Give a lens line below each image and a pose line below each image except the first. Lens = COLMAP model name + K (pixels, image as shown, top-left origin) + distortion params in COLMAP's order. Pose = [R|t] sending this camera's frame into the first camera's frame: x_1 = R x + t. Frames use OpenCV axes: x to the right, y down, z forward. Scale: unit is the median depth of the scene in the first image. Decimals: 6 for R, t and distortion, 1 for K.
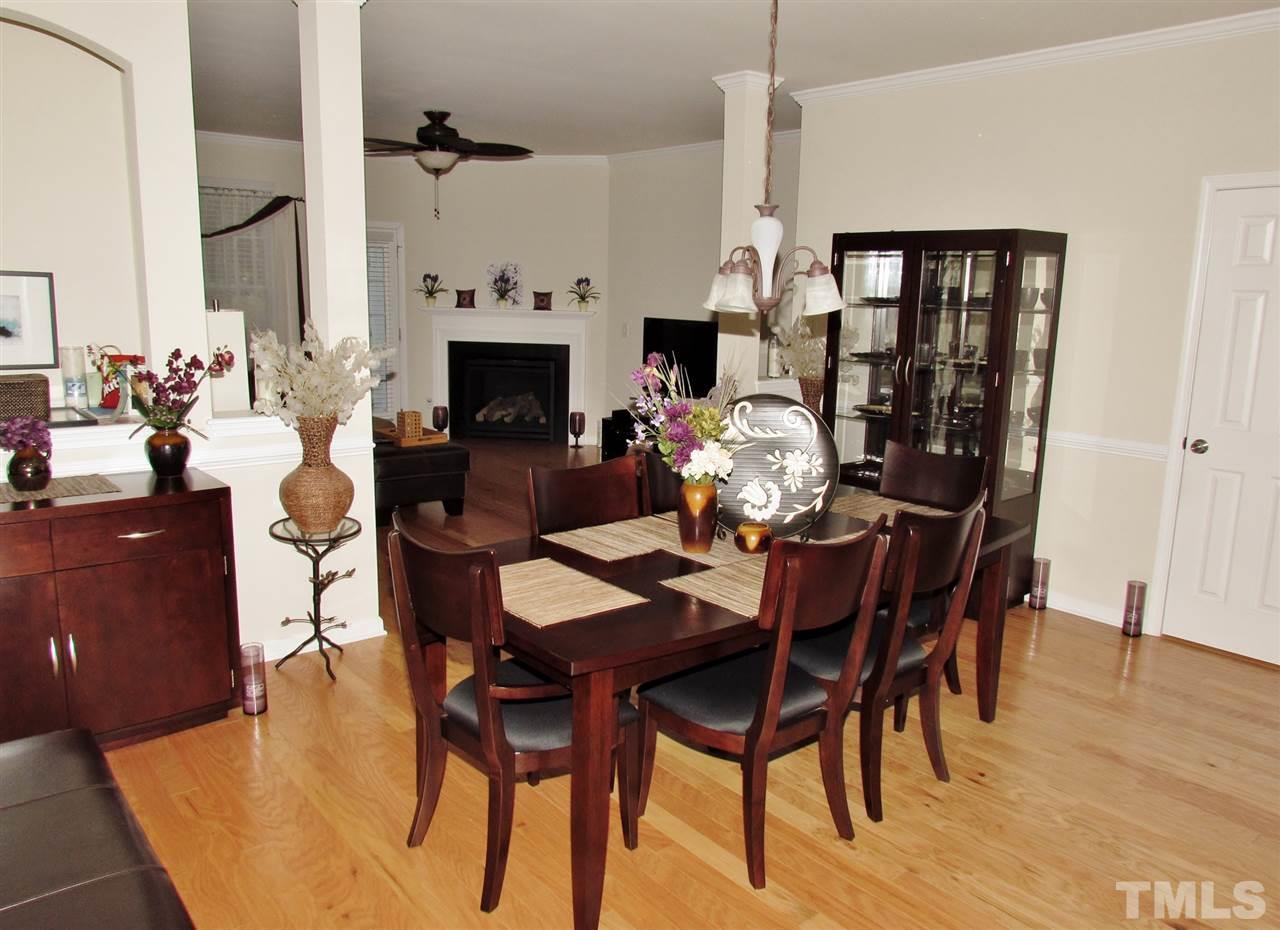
lens RADIAL K [[940.1, 0, 639.2], [0, 940.1, 458.3], [0, 0, 1]] dist [-0.001863, -0.000121]
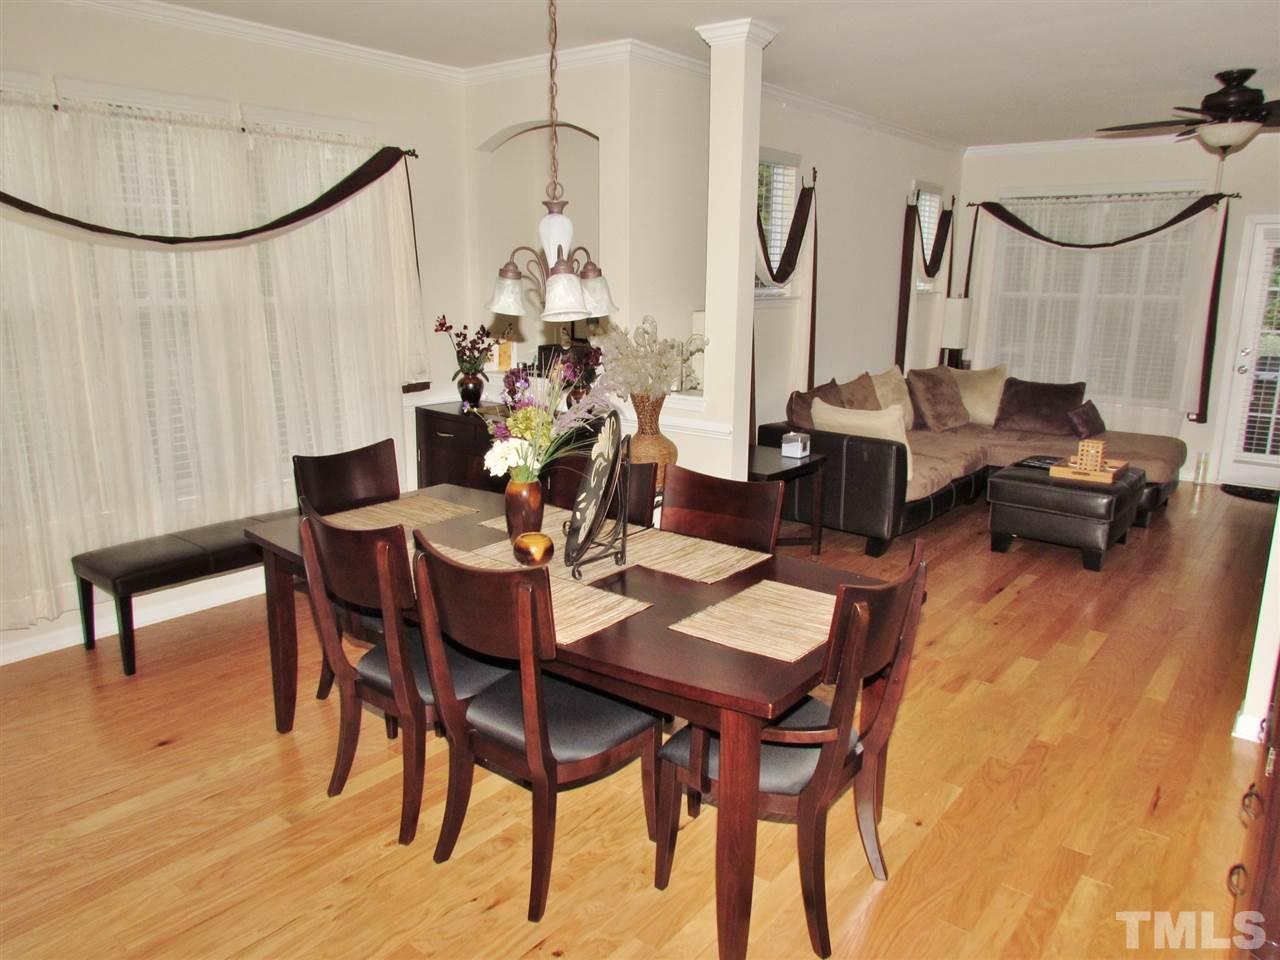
lens RADIAL K [[914.3, 0, 639.8], [0, 914.3, 479.4], [0, 0, 1]] dist [-0.012319, 0.001828]
pose [[0.204818, 0.199003, -0.958356, 0.341388], [-0.184567, 0.969401, 0.161851, -0.052630], [0.961241, 0.143731, 0.235281, 0.289594]]
